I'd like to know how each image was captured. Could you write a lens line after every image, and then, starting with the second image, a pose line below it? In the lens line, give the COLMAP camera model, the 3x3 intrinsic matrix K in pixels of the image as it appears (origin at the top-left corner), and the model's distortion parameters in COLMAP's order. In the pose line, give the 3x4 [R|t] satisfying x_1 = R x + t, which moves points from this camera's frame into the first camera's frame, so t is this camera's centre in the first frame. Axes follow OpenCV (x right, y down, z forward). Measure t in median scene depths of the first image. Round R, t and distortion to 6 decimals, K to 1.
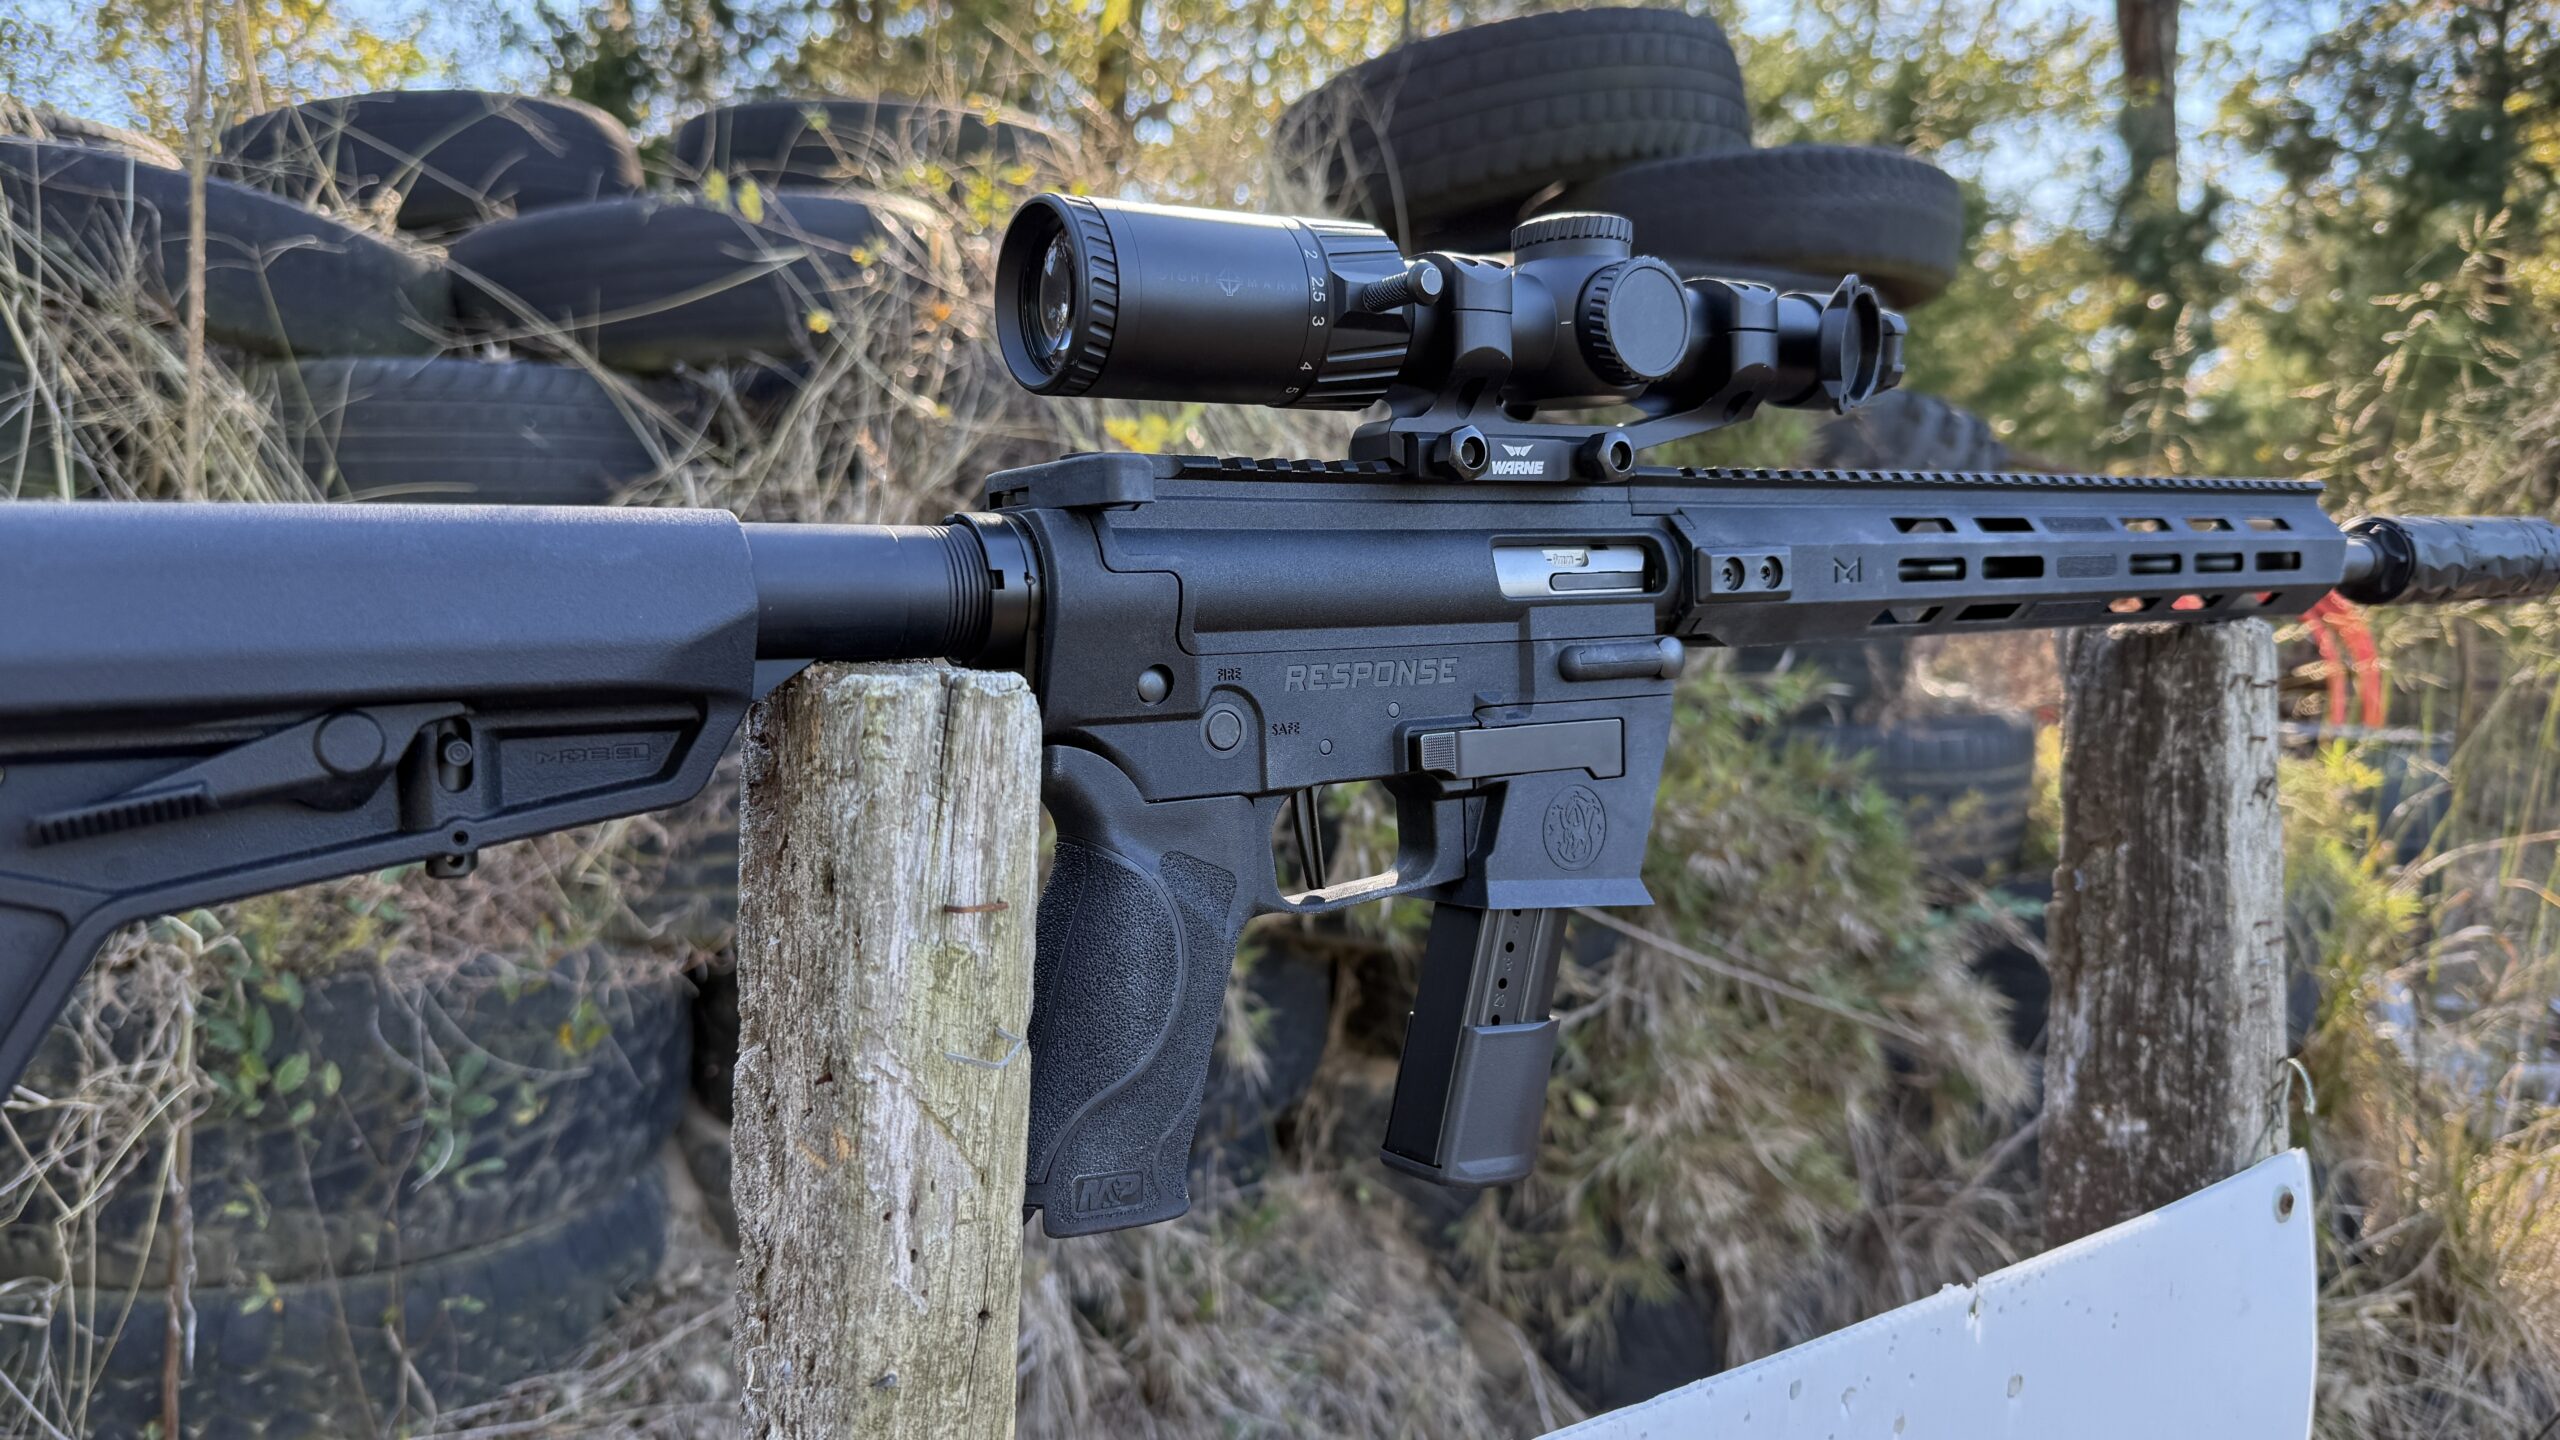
lens RADIAL K [[1872.3, 0, 1280.0], [0, 1872.3, 720.0], [0, 0, 1]] dist [0.079954, -0.142638]
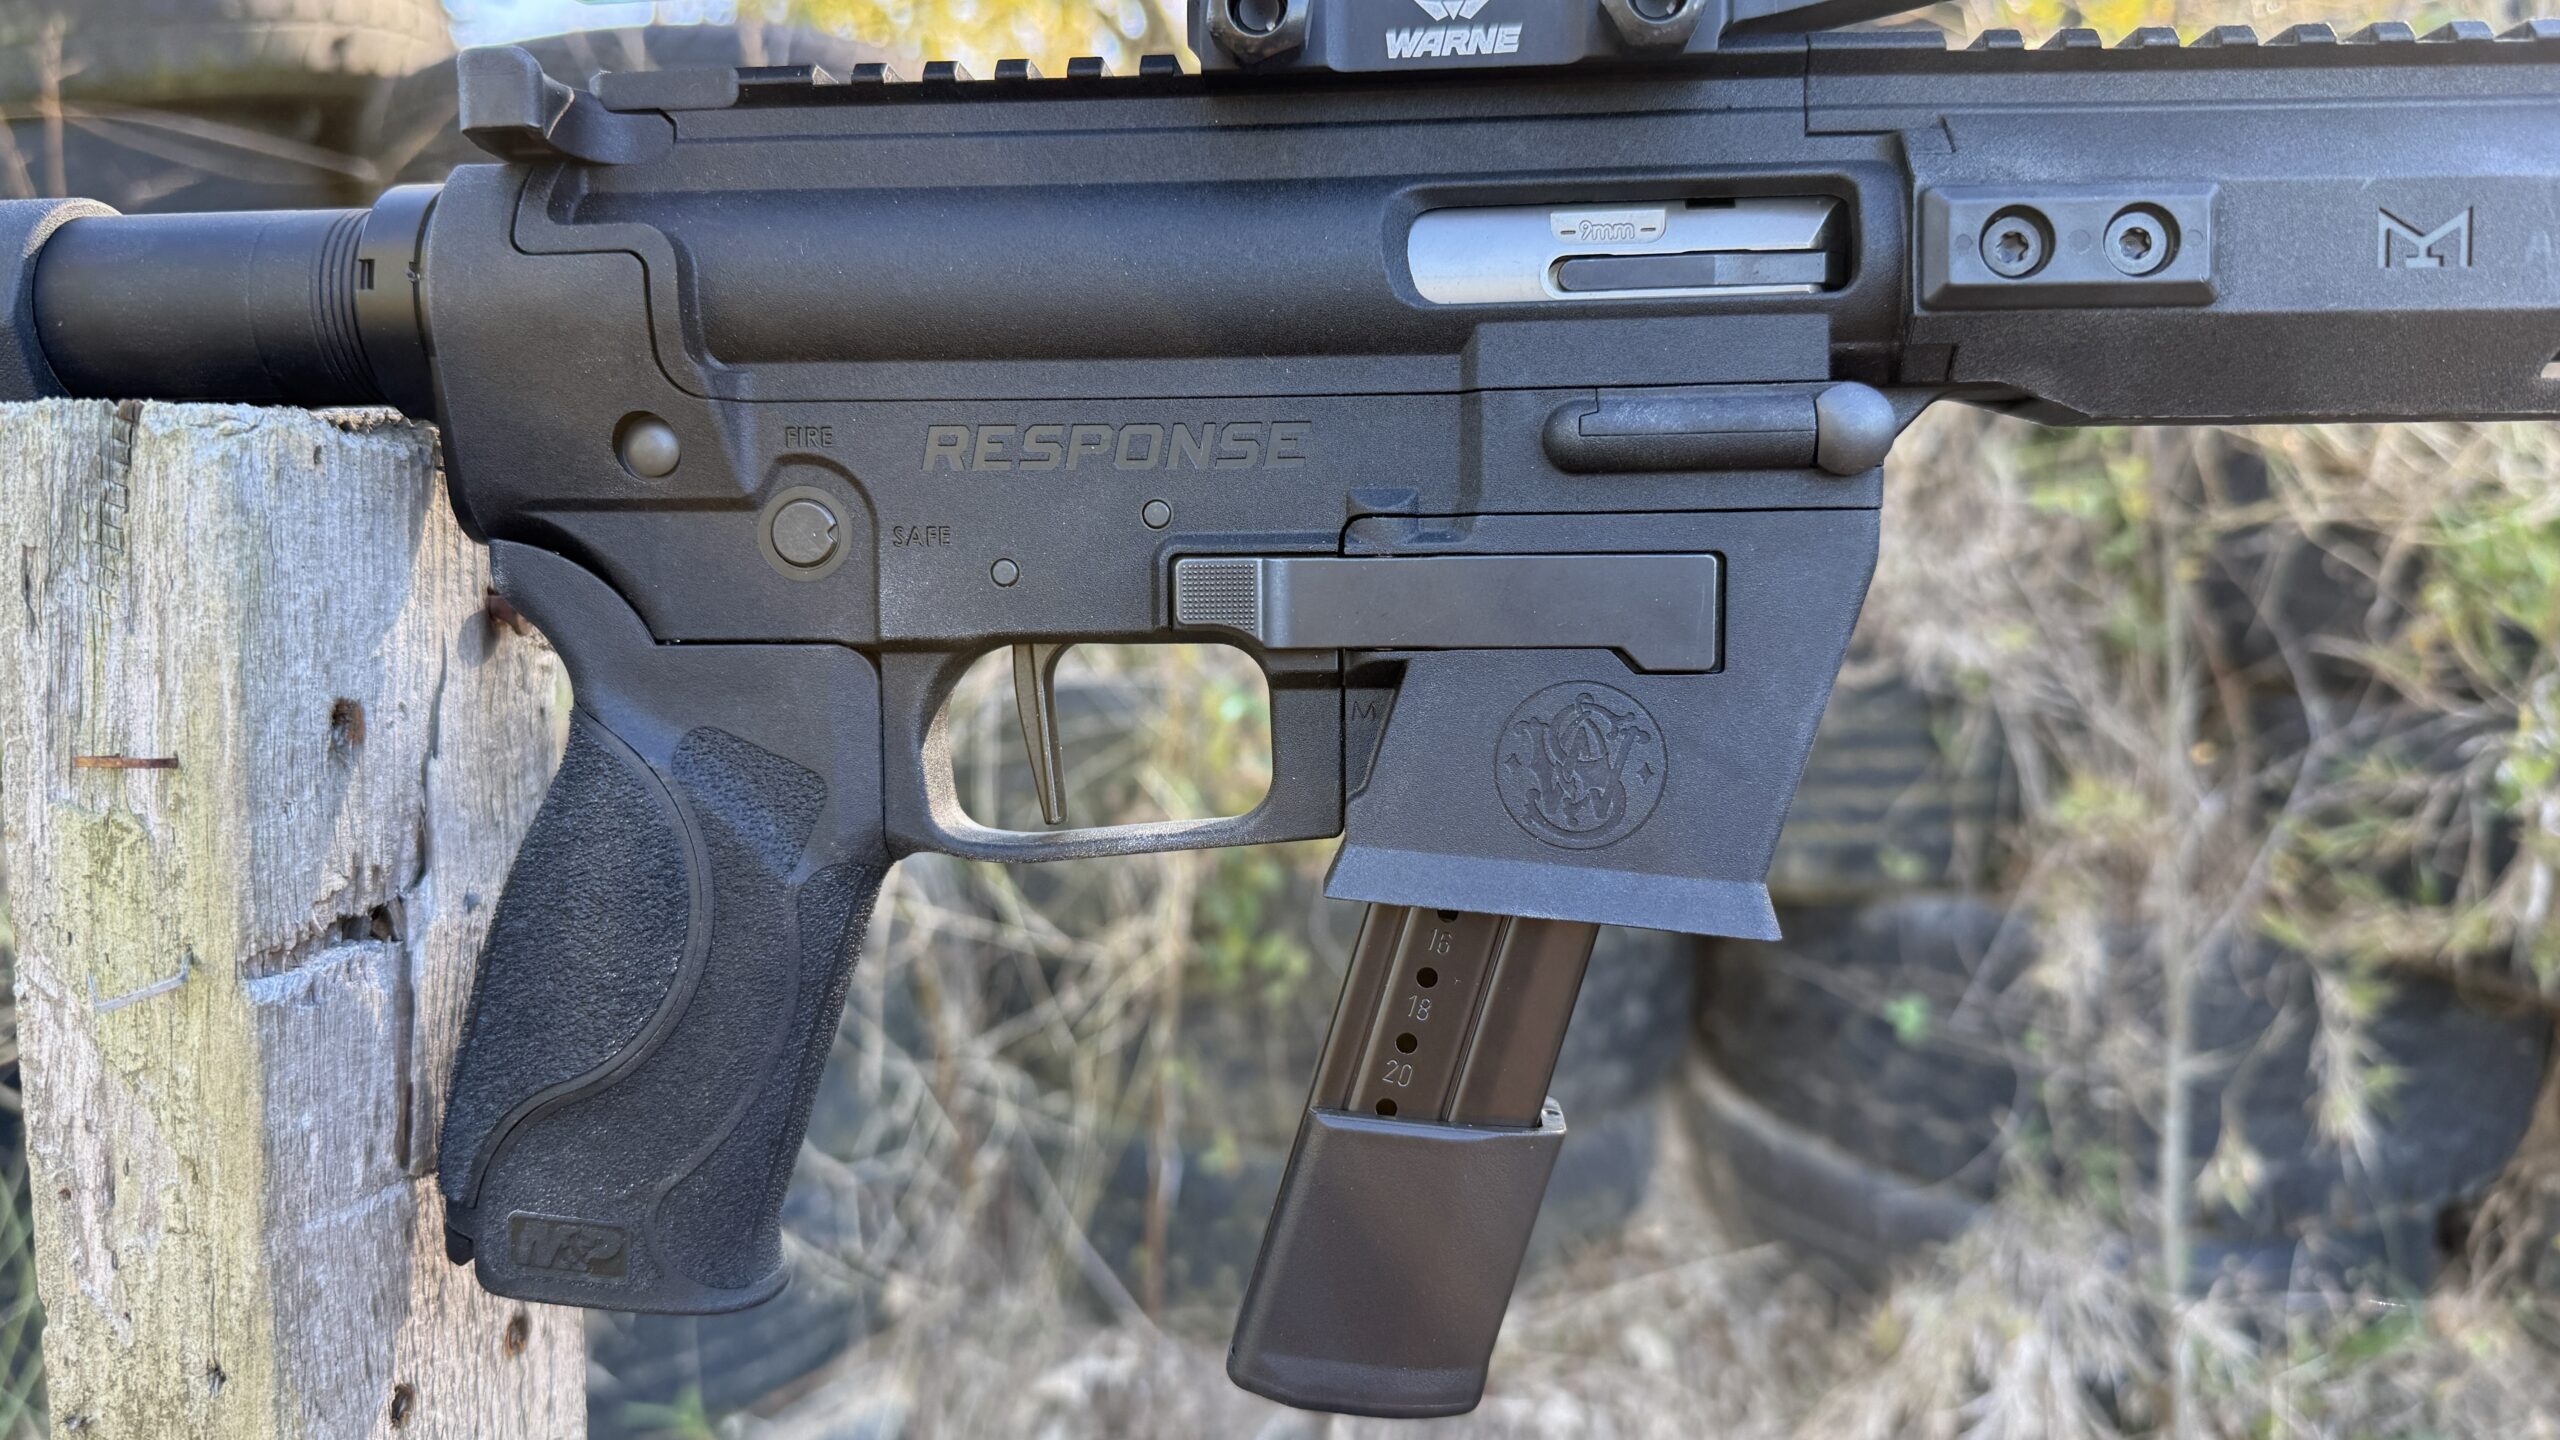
lens RADIAL K [[1865.3, 0, 1281.5], [0, 1865.3, 752.0], [0, 0, 1]] dist [0.056184, -0.105666]
pose [[0.771362, 0.077690, -0.631637, 0.421195], [-0.050795, 0.996870, 0.060581, 0.027943], [0.634366, -0.014645, 0.772894, 0.570519]]
